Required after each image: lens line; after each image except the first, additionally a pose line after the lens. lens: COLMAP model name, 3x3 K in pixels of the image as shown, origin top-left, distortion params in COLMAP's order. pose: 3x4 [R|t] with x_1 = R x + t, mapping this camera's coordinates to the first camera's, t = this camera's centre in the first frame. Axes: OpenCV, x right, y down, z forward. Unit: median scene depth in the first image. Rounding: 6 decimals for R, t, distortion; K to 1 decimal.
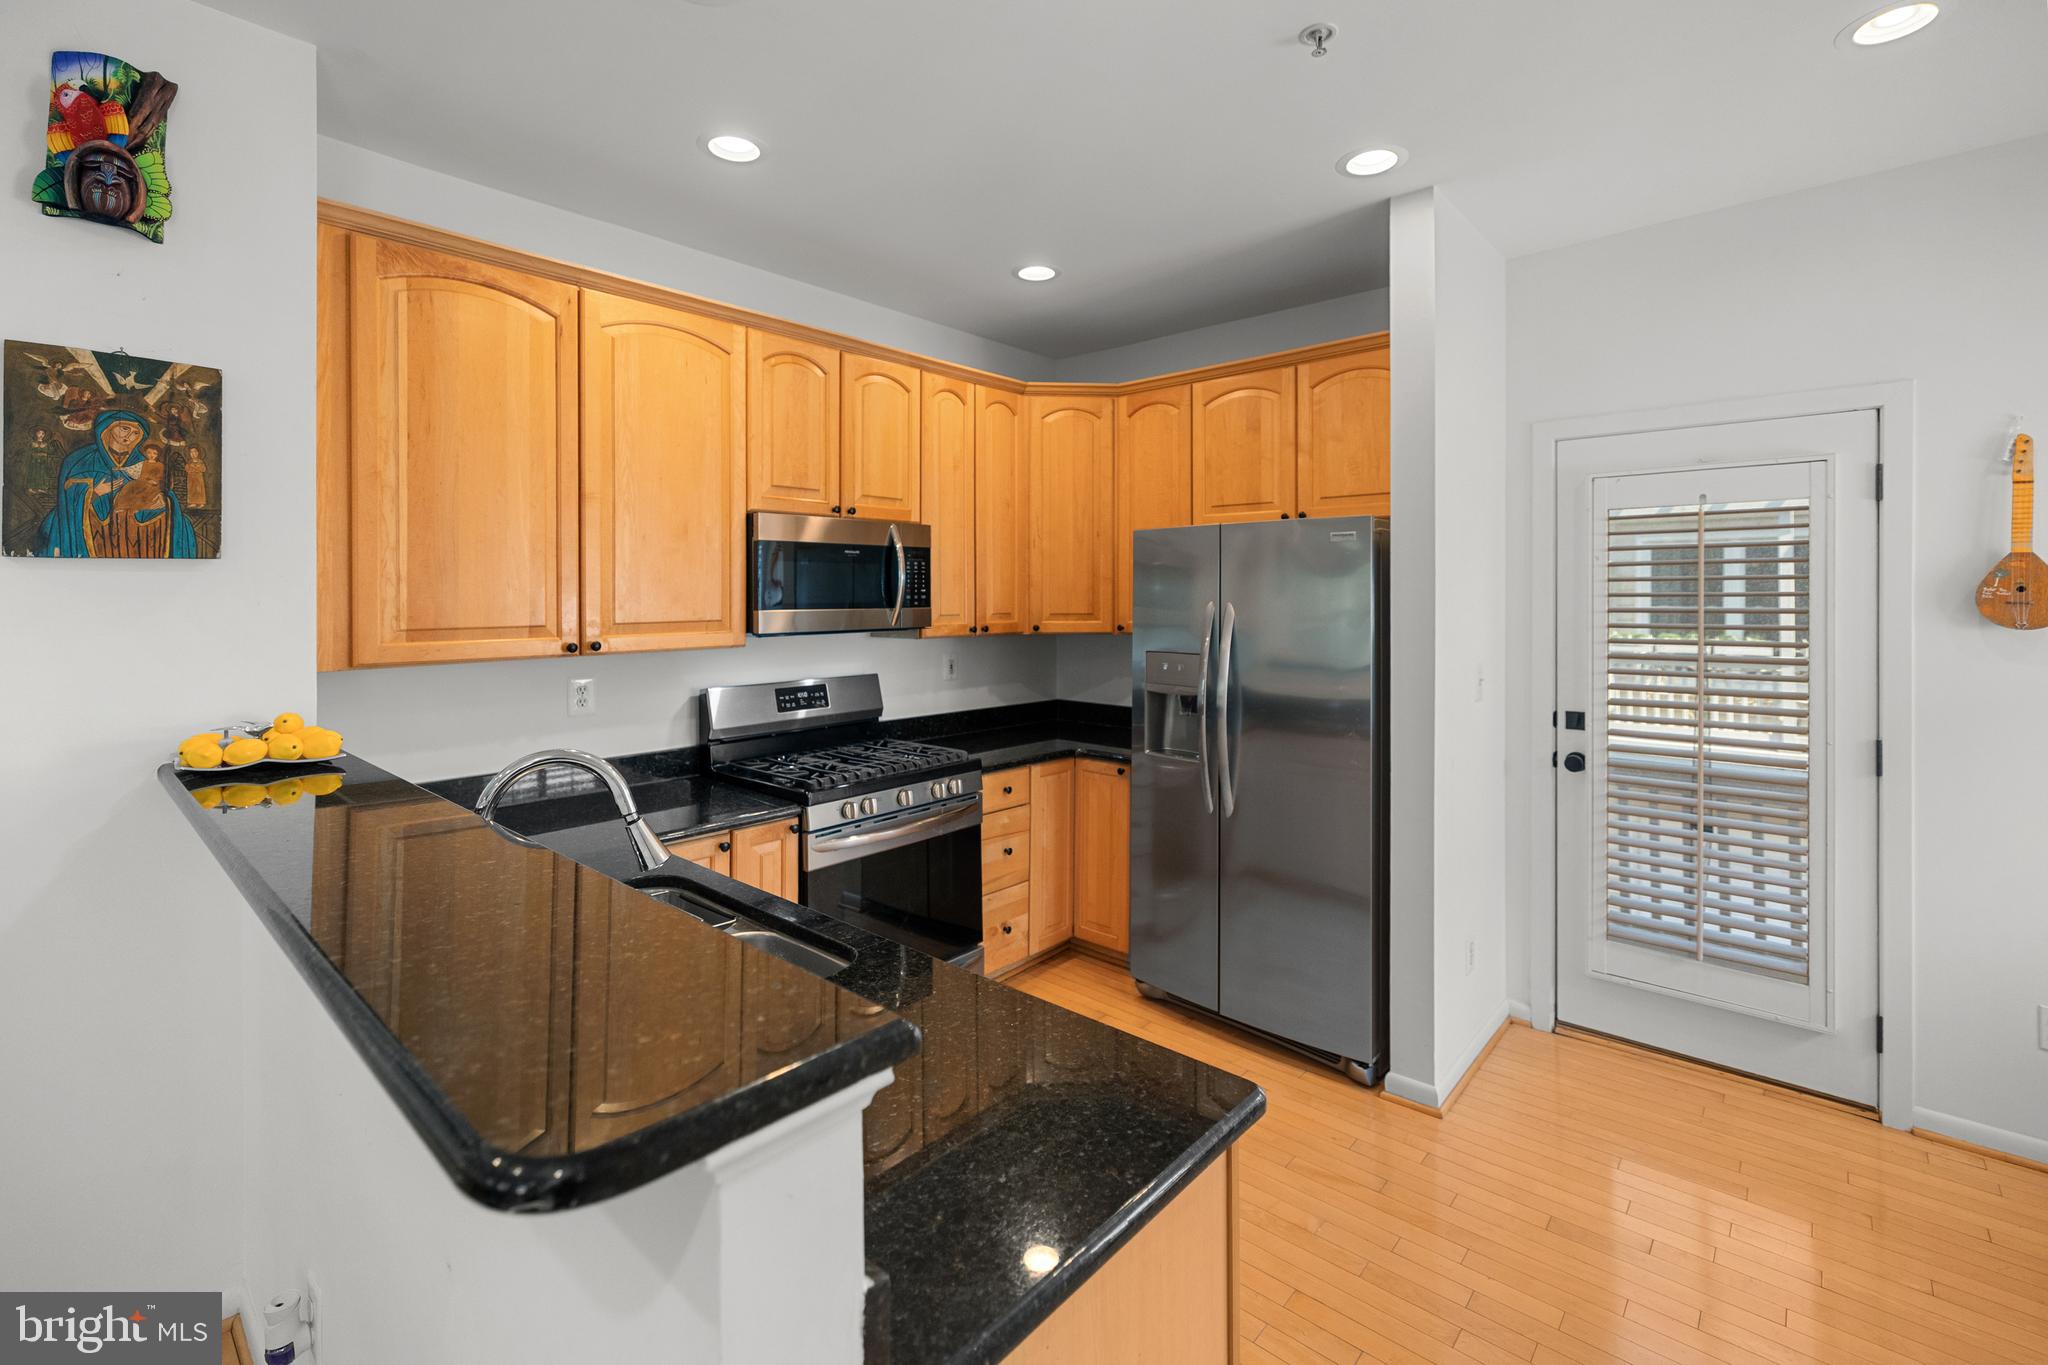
lens RADIAL K [[889.6, 0, 1011.4], [0, 889.6, 594.7], [0, 0, 1]] dist [0.002211, 0.000171]
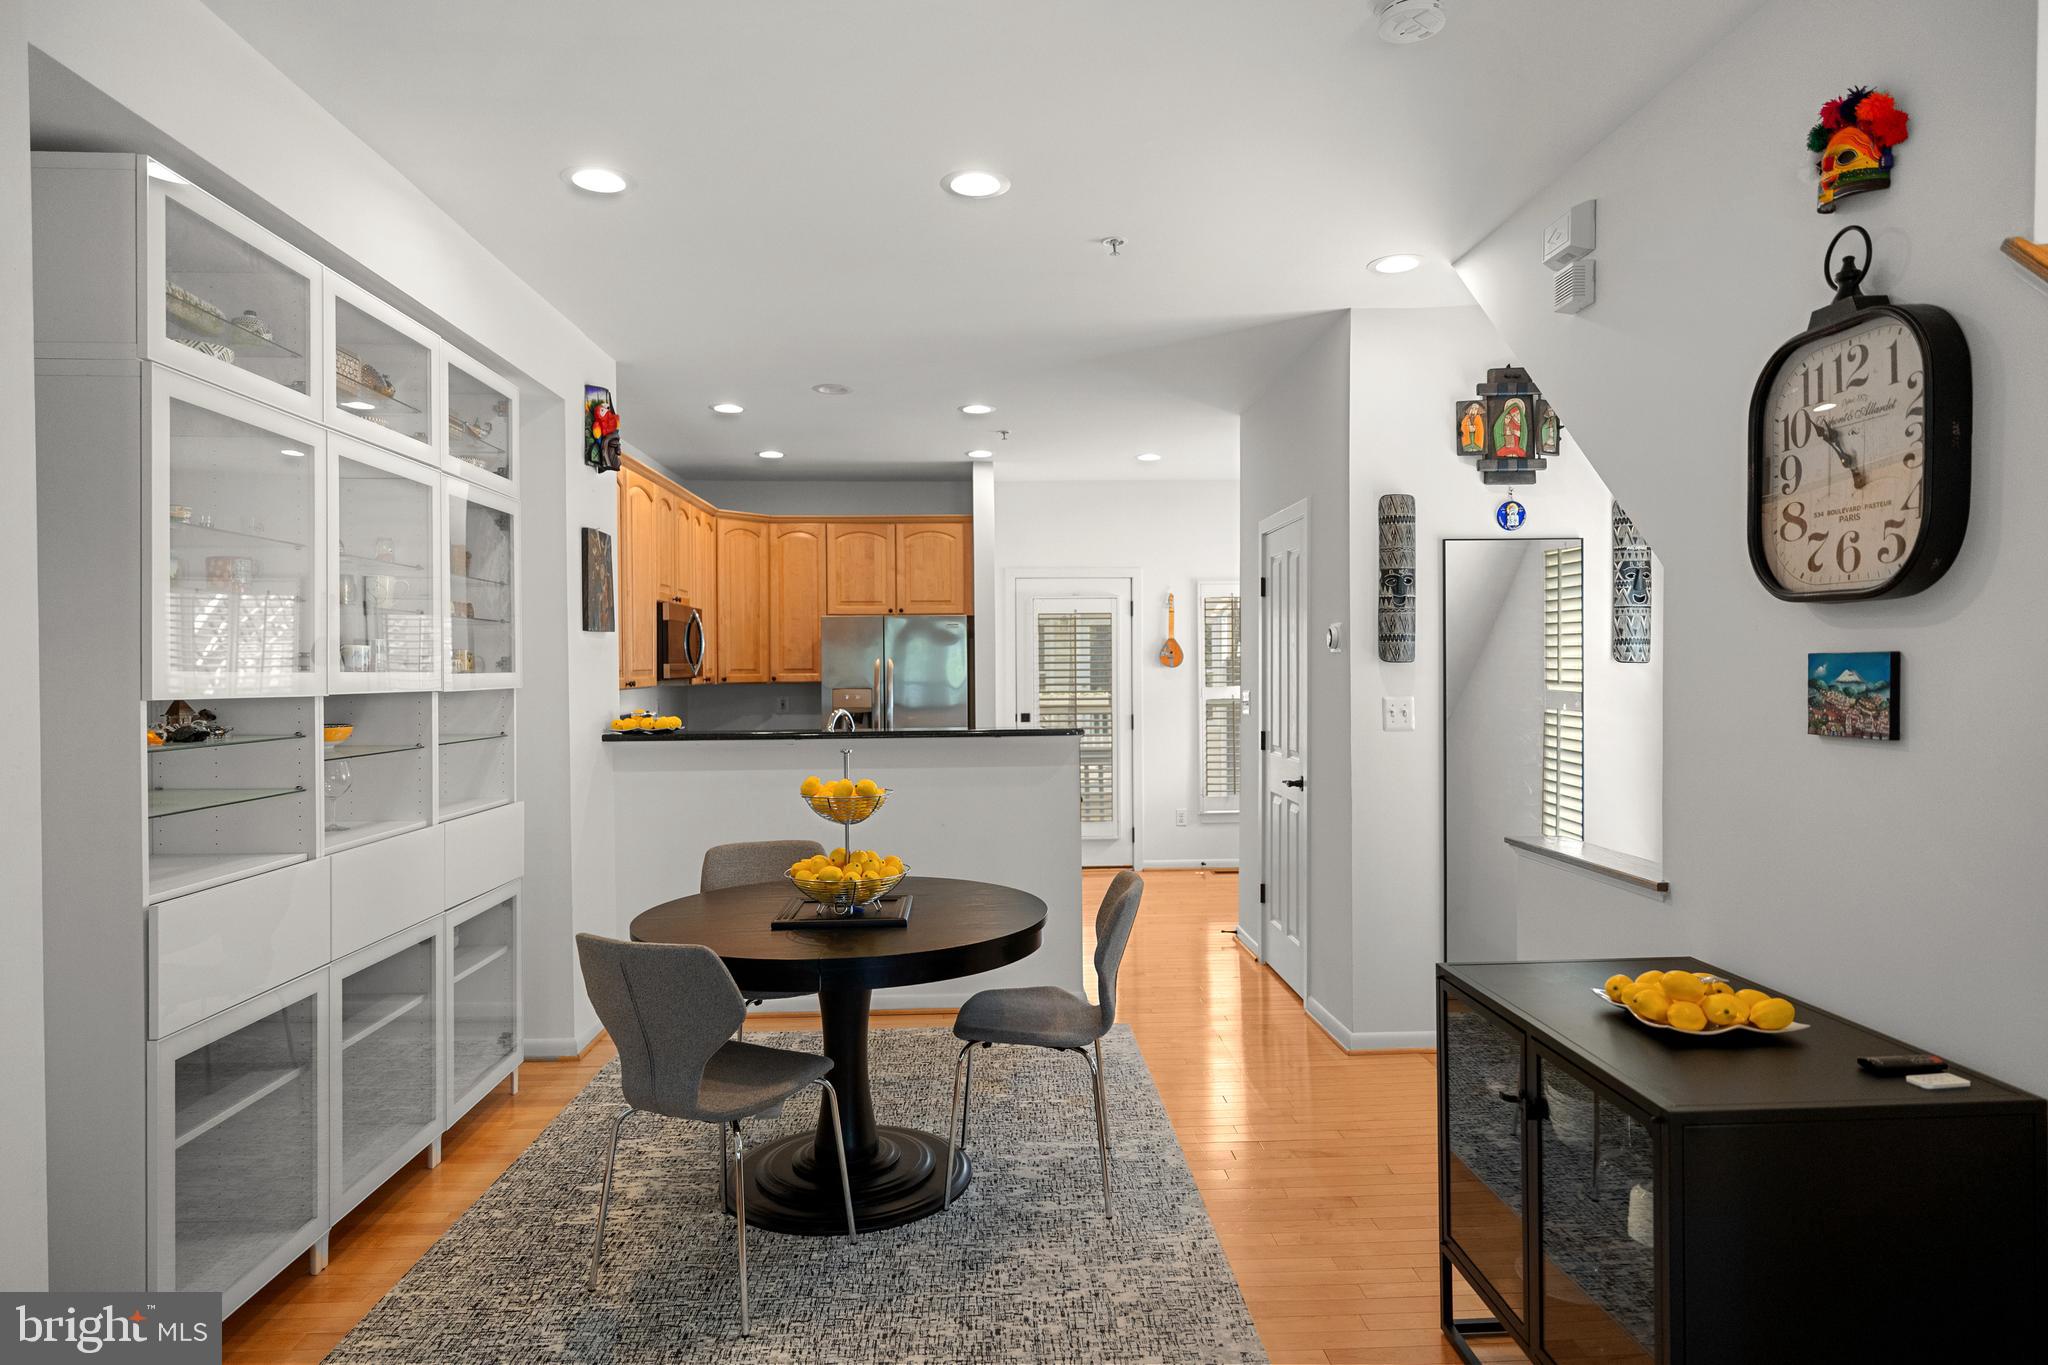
lens RADIAL K [[1173.7, 0, 1023.2], [0, 1173.7, 681.6], [0, 0, 1]] dist [0.000289, 0.000000]
pose [[0.708492, -0.015514, 0.705549, -1.169670], [0.009434, 0.999877, 0.012512, 0.024909], [-0.705656, -0.002208, 0.708551, -0.827083]]
